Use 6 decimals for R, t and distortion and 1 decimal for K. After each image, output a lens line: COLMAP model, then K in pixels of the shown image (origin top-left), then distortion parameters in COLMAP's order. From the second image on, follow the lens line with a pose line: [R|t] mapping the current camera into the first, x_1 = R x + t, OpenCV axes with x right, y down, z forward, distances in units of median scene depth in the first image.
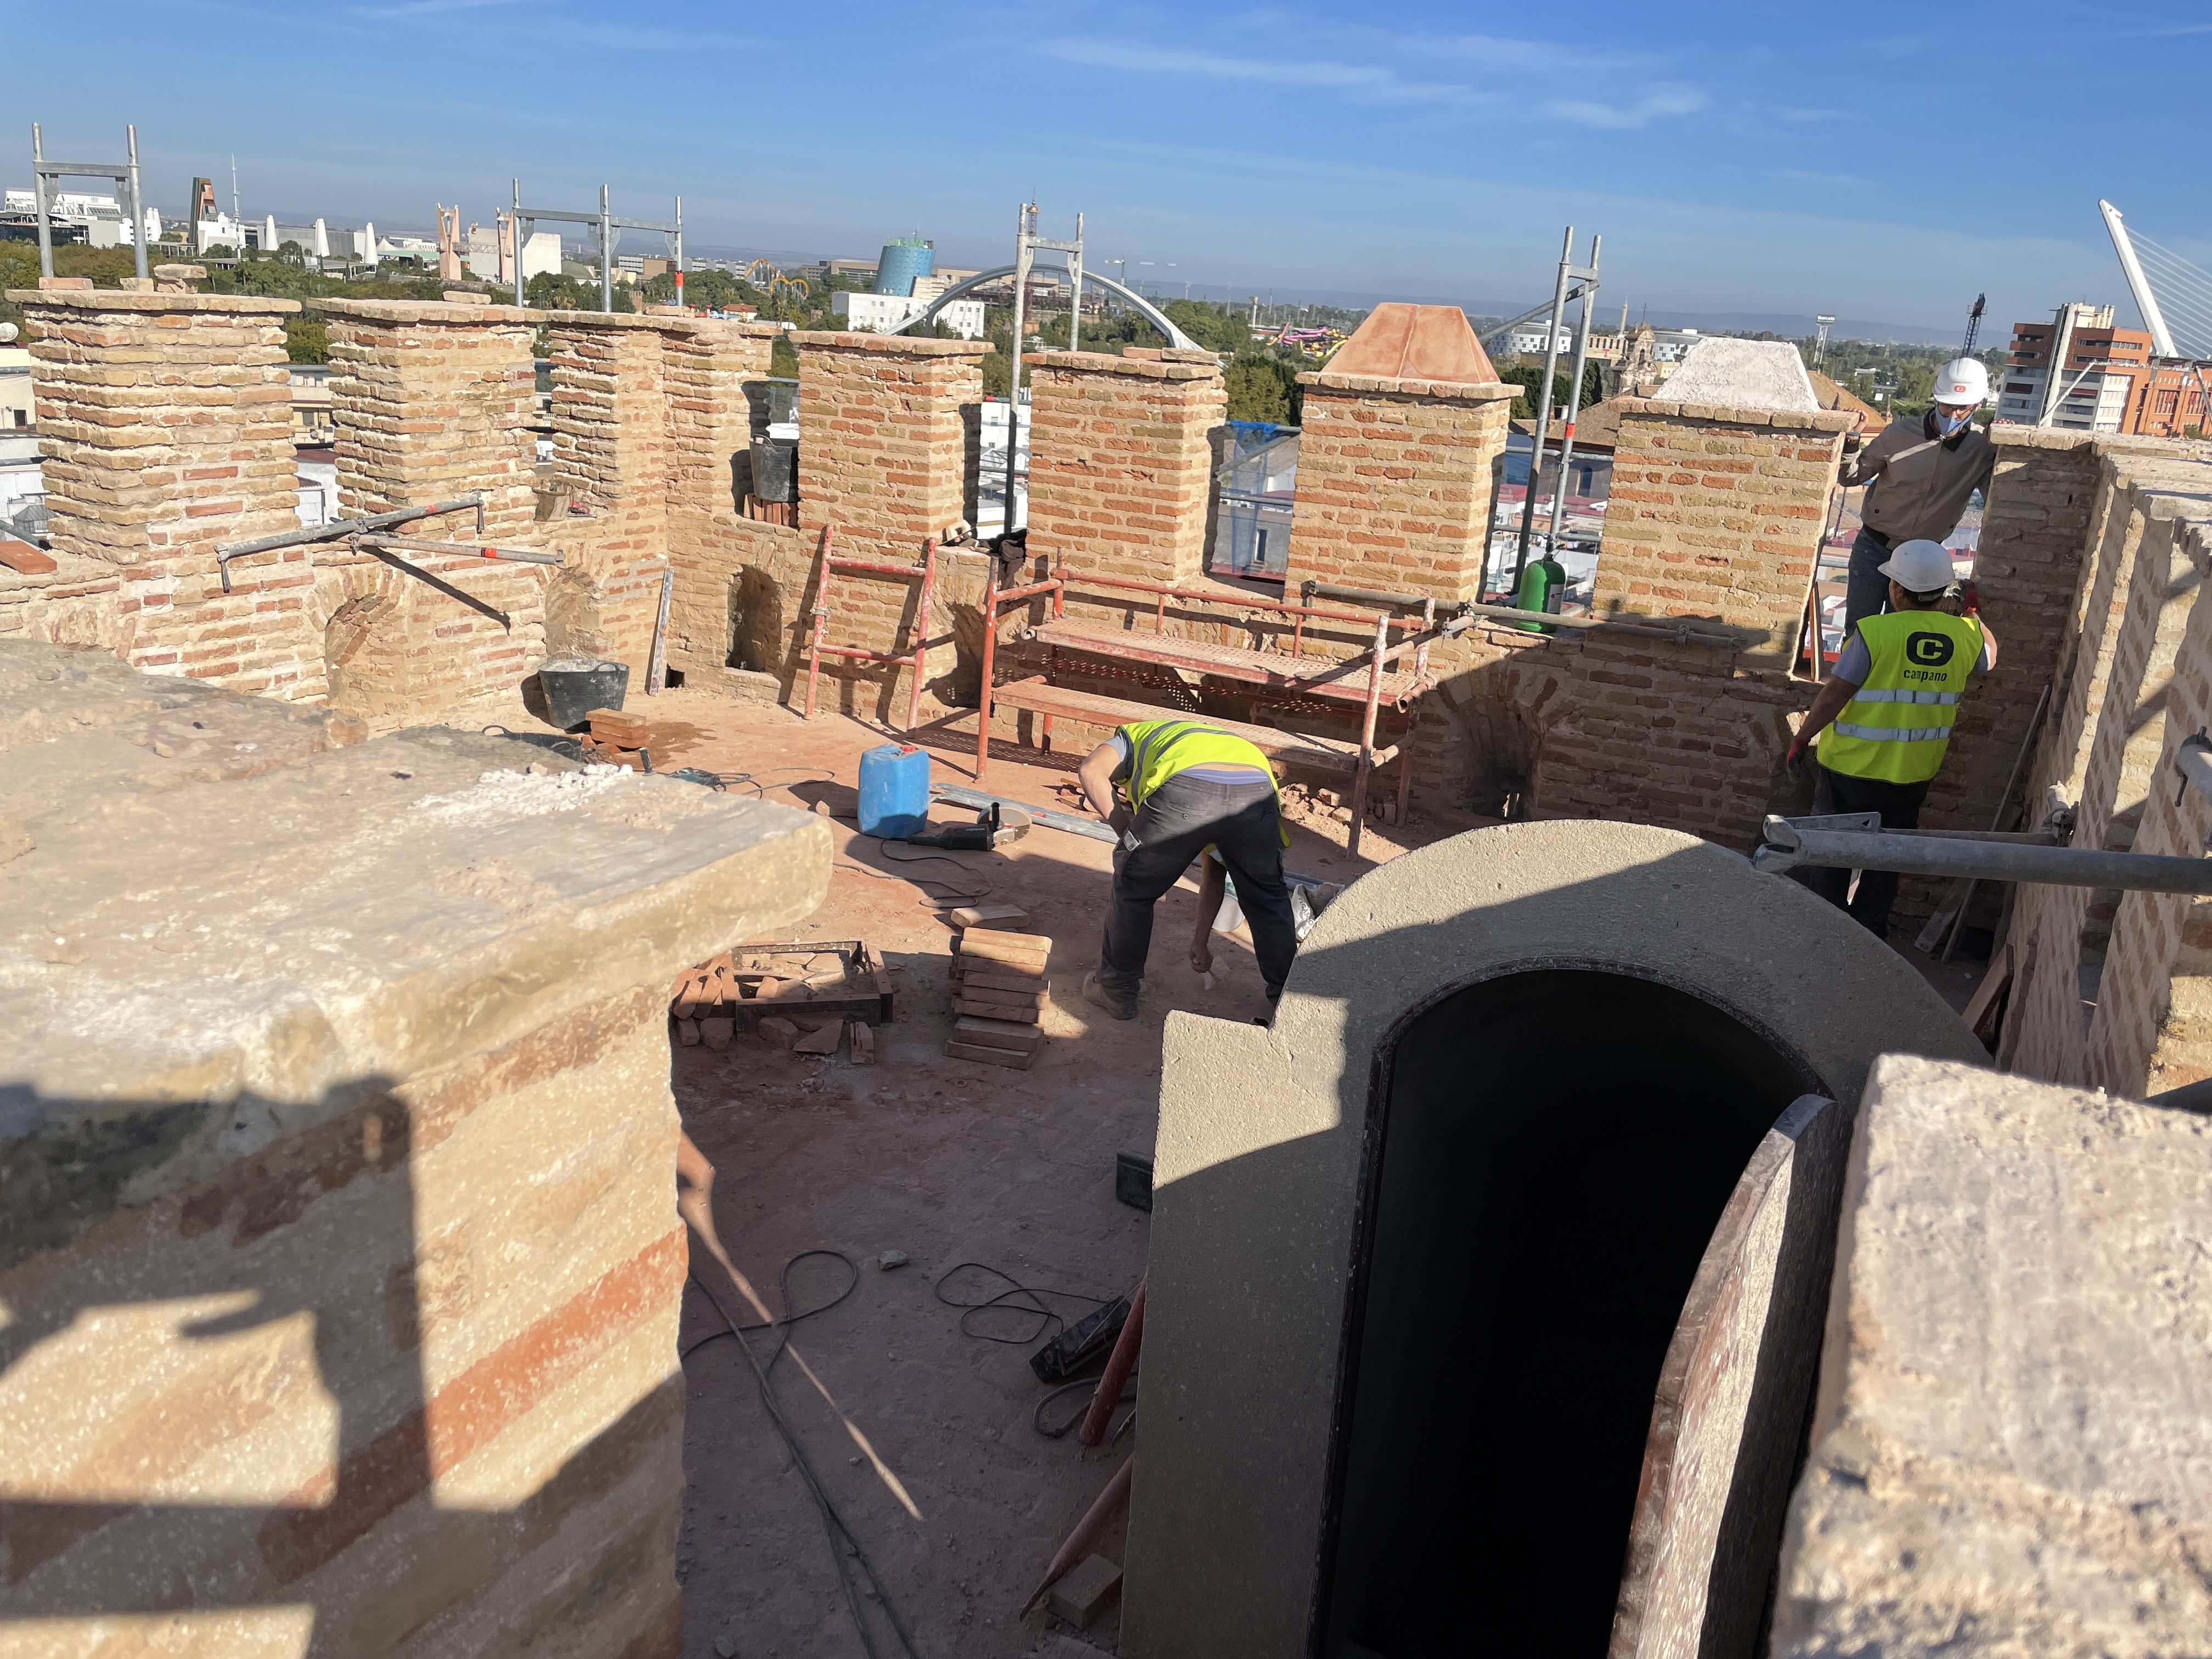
lens RADIAL K [[1671.9, 0, 1102.1], [0, 1671.9, 924.7], [0, 0, 1]] dist [0.075355, -0.096363]
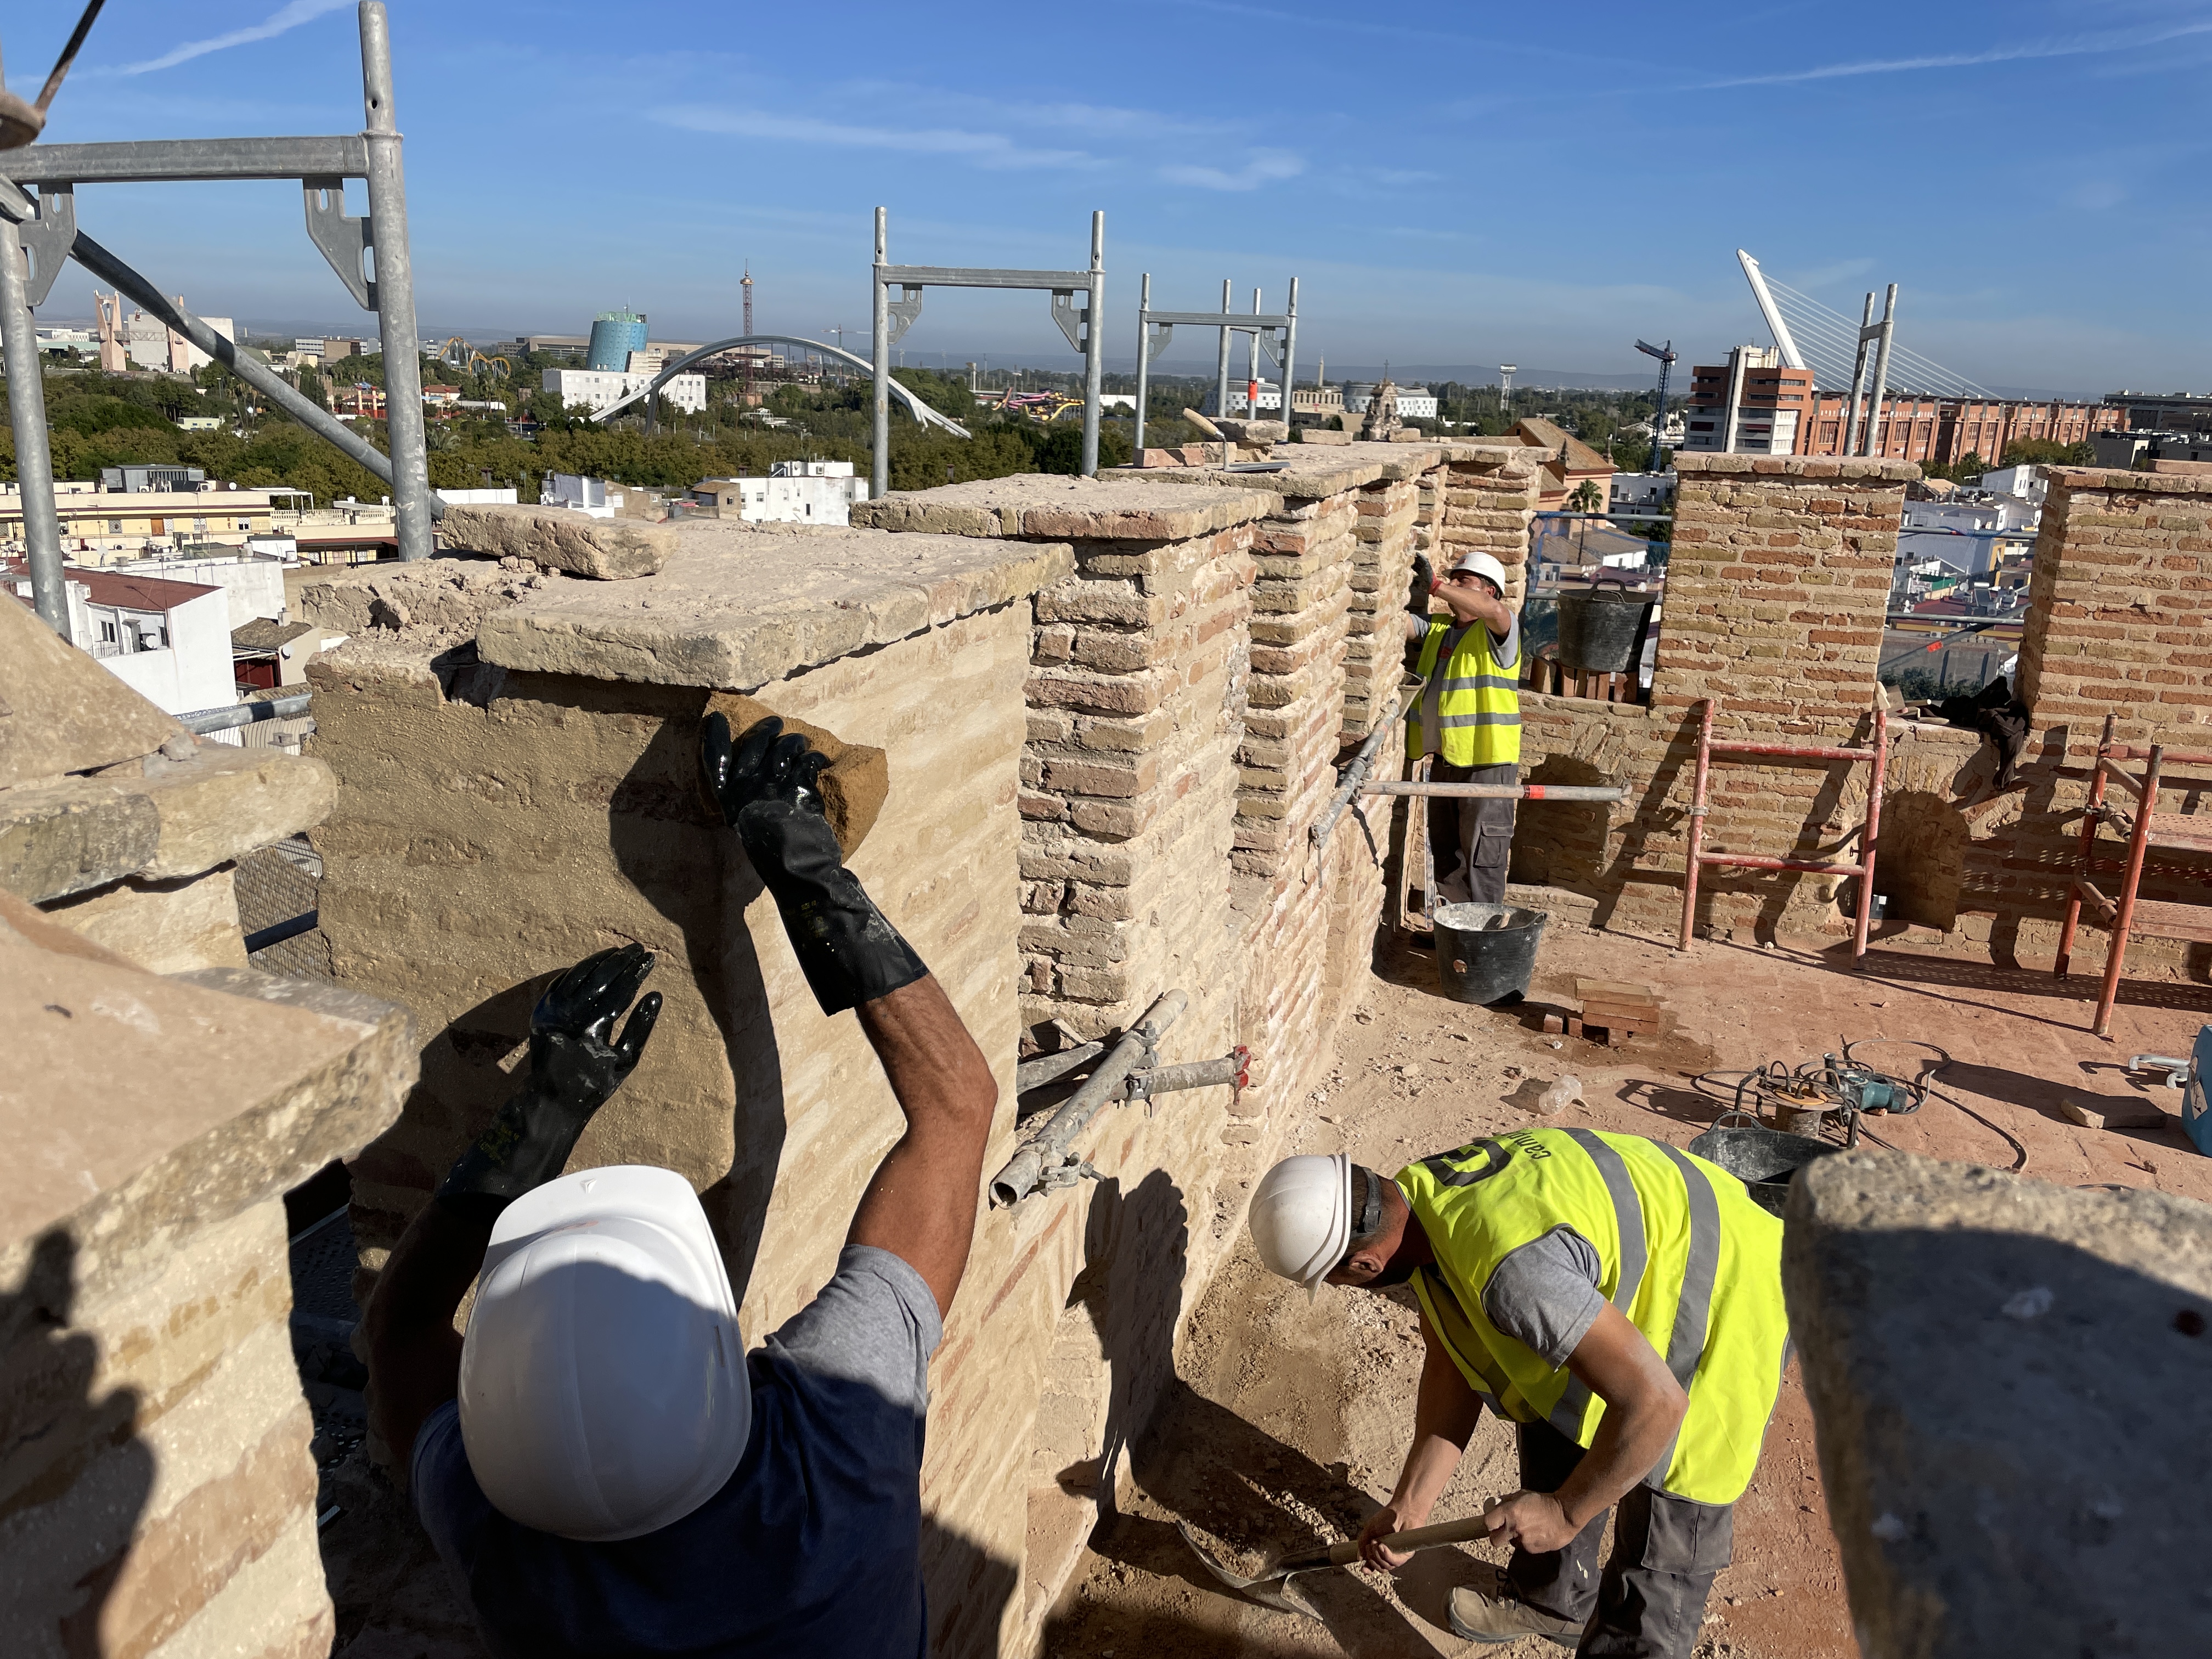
lens RADIAL K [[1671.9, 0, 1105.5], [0, 1671.9, 932.4], [0, 0, 1]] dist [0.075355, -0.096363]
pose [[0.983778, -0.084148, 0.158431, -0.567195], [0.088821, 0.995790, -0.022637, -0.138720], [-0.155859, 0.036342, 0.987111, 0.283201]]
